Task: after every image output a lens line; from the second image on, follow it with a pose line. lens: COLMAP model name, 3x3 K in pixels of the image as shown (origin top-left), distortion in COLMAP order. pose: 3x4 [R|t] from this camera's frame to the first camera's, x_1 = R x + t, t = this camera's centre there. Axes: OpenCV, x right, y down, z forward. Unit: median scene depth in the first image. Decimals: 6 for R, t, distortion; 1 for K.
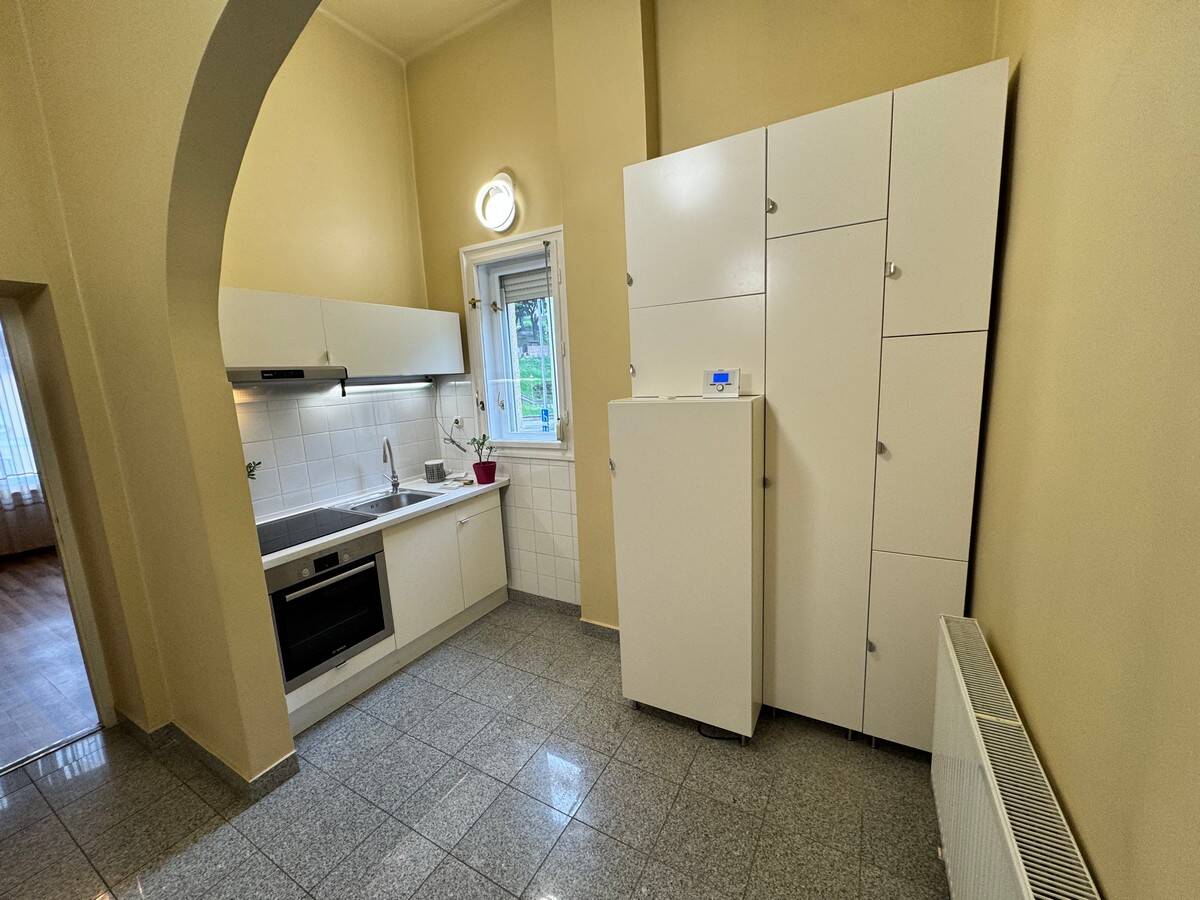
lens RADIAL K [[471.9, 0, 600.0], [0, 471.9, 450.0], [0, 0, 1]] dist [-0.001947, -0.000377]
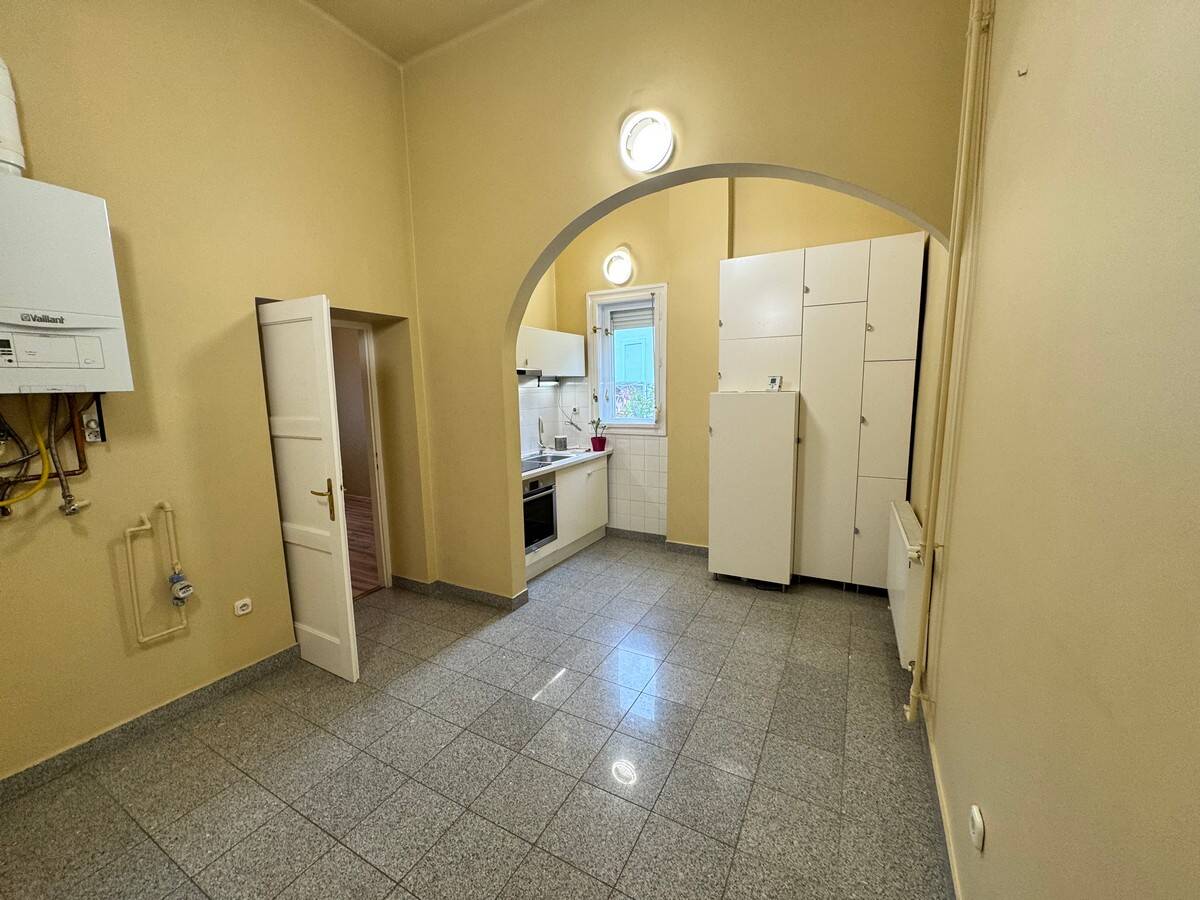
lens RADIAL K [[471.9, 0, 600.0], [0, 471.9, 450.0], [0, 0, 1]] dist [-0.001947, -0.000377]
pose [[0.999422, 0.025585, 0.022392, -0.294281], [-0.024985, 0.999333, -0.026647, 0.115132], [-0.023059, 0.026072, 0.999394, -0.510295]]
